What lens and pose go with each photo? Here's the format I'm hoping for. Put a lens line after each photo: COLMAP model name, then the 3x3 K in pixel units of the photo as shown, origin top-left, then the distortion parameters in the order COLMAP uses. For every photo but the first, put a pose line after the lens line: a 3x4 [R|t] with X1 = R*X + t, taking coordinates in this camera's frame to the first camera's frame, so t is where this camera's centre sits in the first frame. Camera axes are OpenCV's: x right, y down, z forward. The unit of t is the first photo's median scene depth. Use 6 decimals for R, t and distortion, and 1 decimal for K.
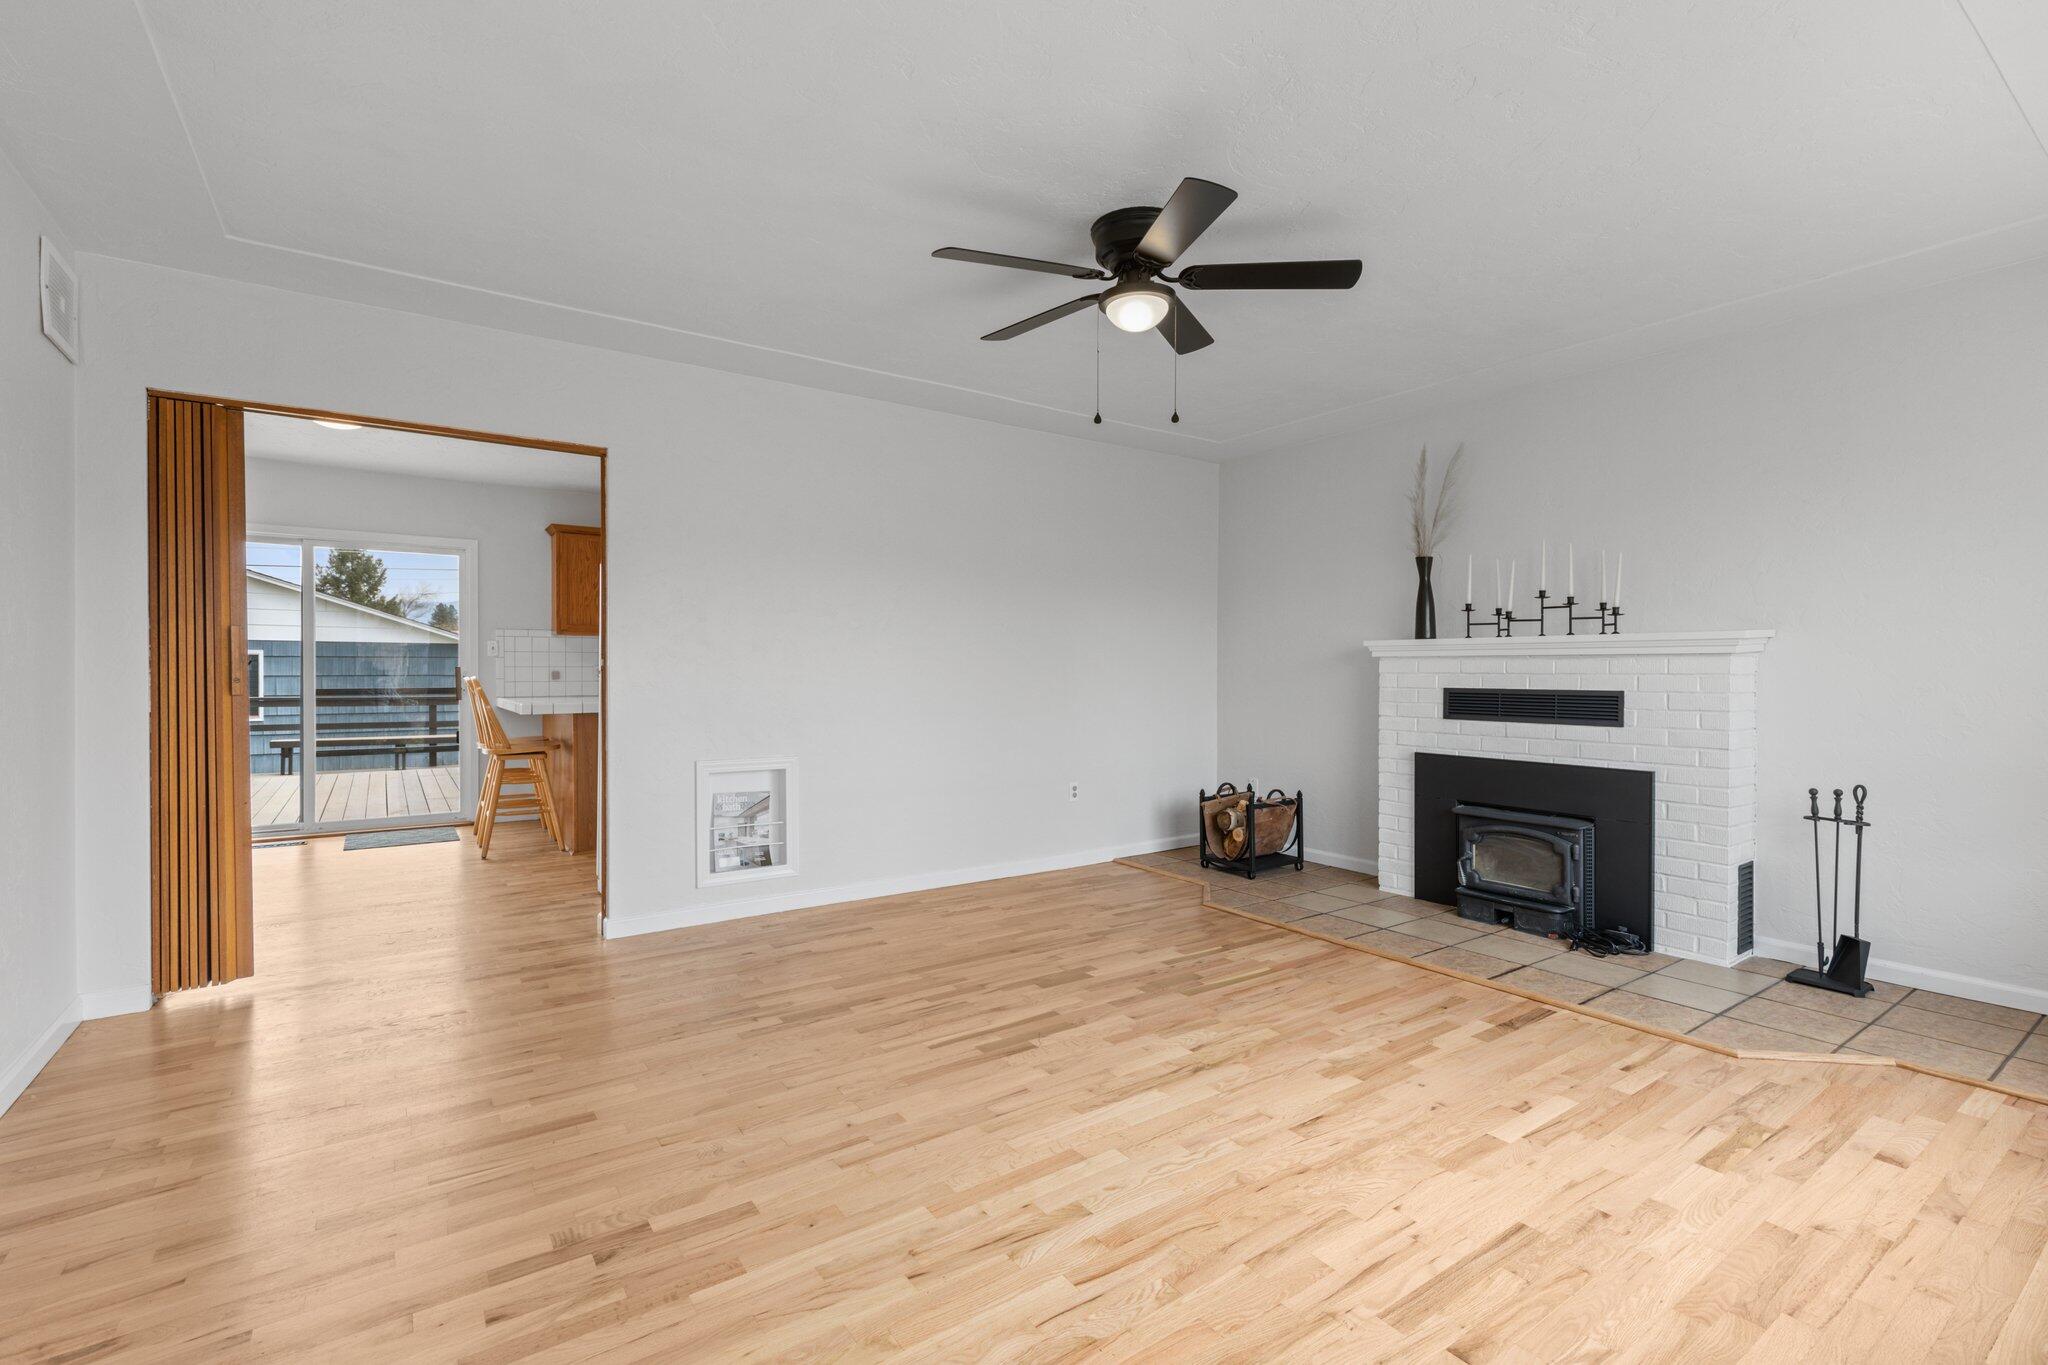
lens RADIAL K [[918.9, 0, 1035.8], [0, 918.9, 677.0], [0, 0, 1]] dist [0.006839, -0.000470]
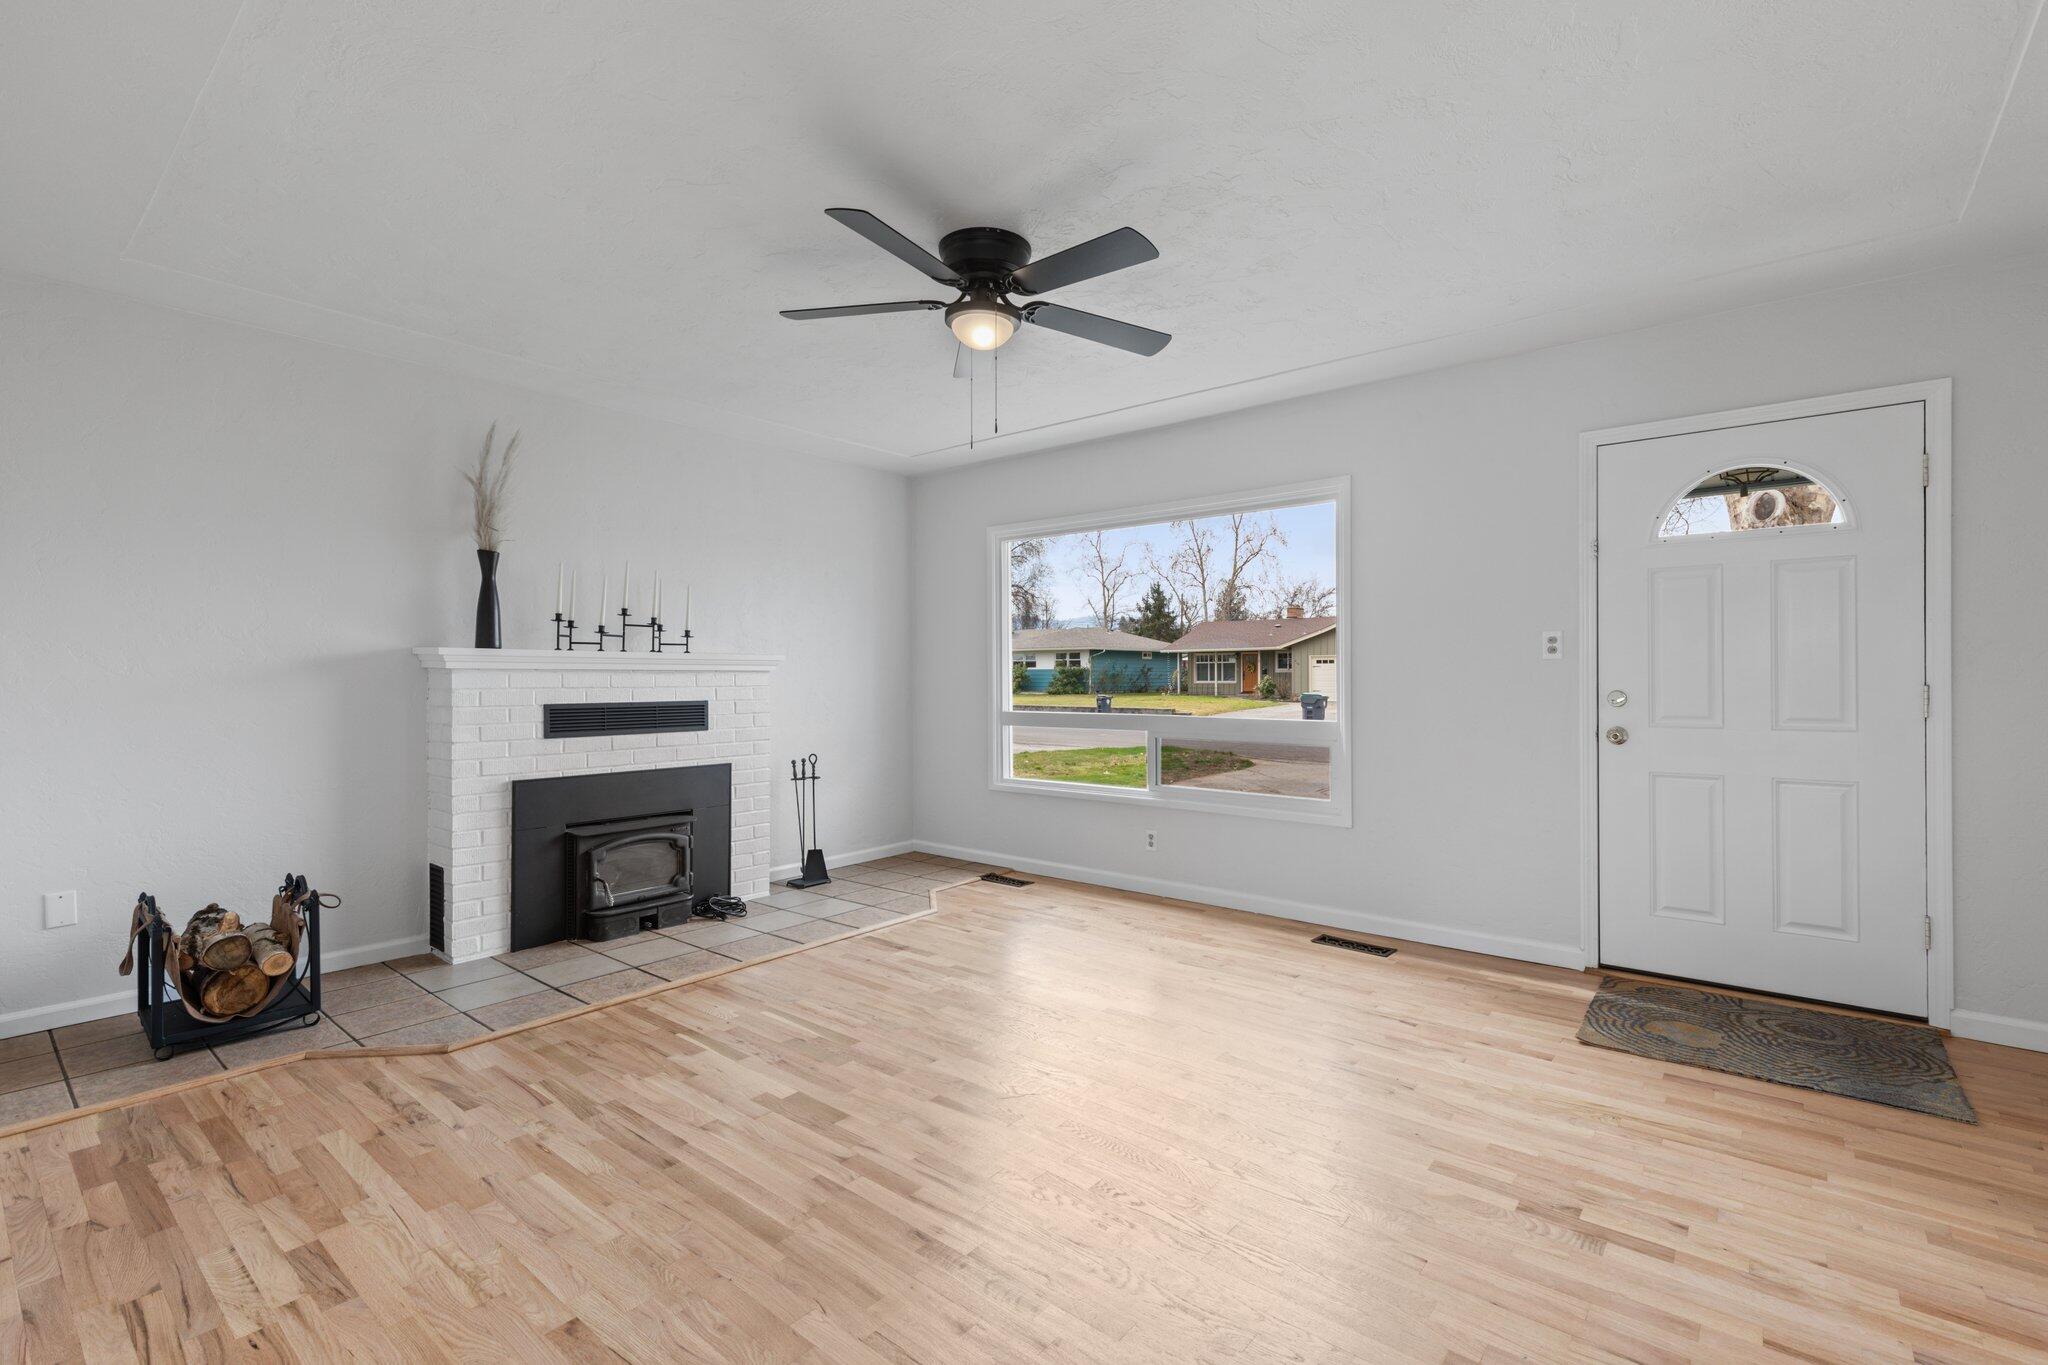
lens RADIAL K [[918.9, 0, 1035.8], [0, 918.9, 677.0], [0, 0, 1]] dist [0.006839, -0.000470]
pose [[-0.269622, -0.001249, 0.962966, -0.670549], [0.008627, 0.999956, 0.003713, -0.017294], [-0.962928, 0.009309, -0.269599, 0.938892]]
